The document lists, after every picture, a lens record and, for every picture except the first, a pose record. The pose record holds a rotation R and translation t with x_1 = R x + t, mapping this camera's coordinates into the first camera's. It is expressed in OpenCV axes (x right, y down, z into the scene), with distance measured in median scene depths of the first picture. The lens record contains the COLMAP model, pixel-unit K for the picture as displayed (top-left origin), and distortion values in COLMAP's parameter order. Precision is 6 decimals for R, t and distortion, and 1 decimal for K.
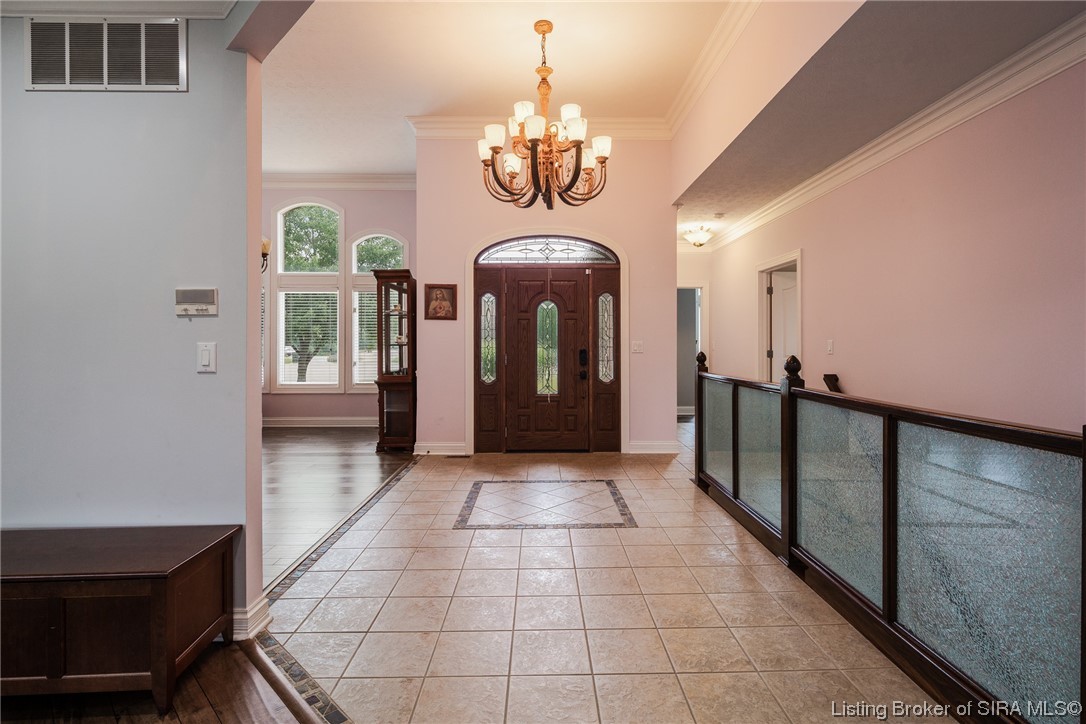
lens RADIAL K [[532.1, 0, 556.0], [0, 532.1, 343.0], [0, 0, 1]] dist [0.009406, -0.007157]
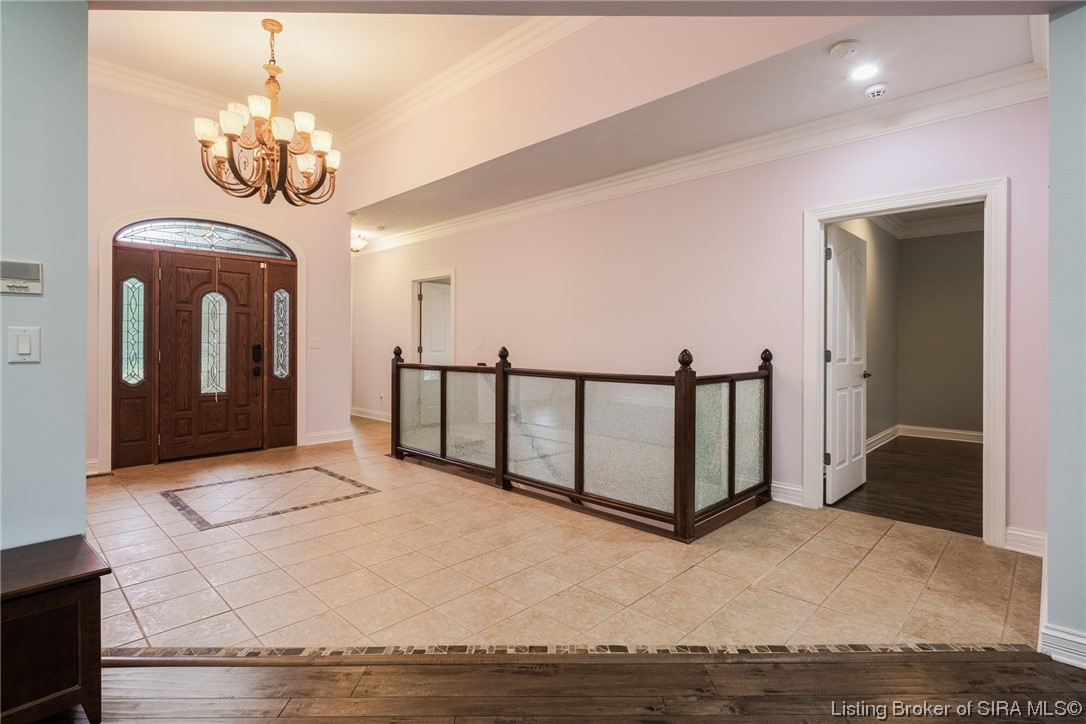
lens RADIAL K [[532.1, 0, 551.6], [0, 532.1, 344.9], [0, 0, 1]] dist [0.009406, -0.007157]
pose [[0.700438, 0.003799, 0.713703, -0.267730], [-0.005286, 0.999986, -0.000134, 0.009325], [-0.713694, -0.003679, 0.700448, -0.067800]]
